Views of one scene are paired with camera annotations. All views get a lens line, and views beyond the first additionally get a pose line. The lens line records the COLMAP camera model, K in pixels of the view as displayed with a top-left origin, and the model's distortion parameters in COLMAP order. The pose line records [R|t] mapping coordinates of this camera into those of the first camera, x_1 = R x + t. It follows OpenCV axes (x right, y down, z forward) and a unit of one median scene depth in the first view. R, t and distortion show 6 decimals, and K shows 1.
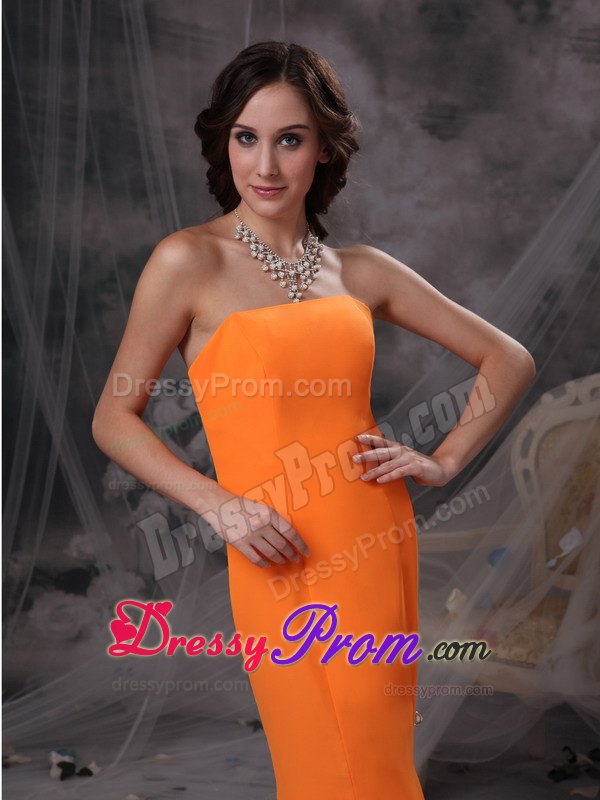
lens RADIAL K [[1707.3, 0, 336.2], [0, 1707.3, 408.2], [0, 0, 1]] dist [0.166138, 0.000000]
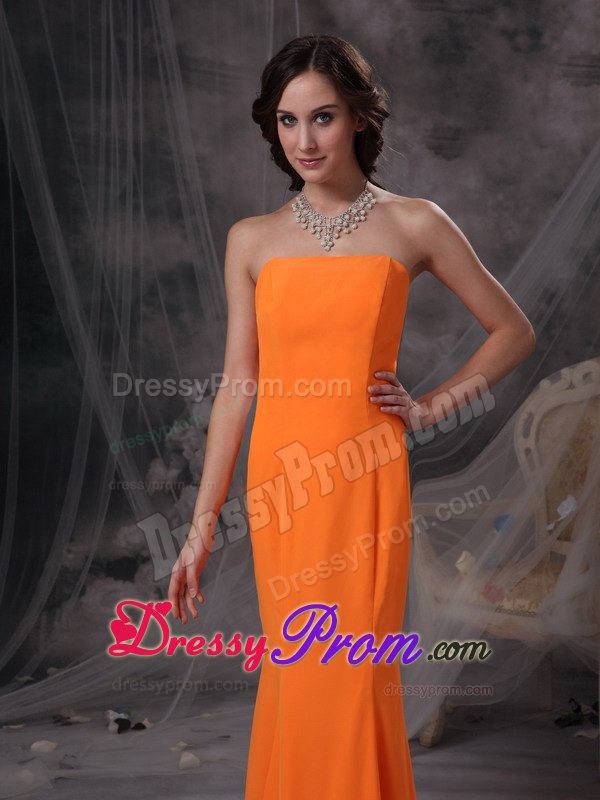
lens RADIAL K [[1775.4, 0, 332.6], [0, 1775.4, 410.3], [0, 0, 1]] dist [0.178305, 0.000000]
pose [[0.999492, -0.024698, -0.020166, 0.007358], [0.024001, 0.999130, -0.034097, 0.043308], [0.020991, 0.033596, 0.999215, -0.146241]]
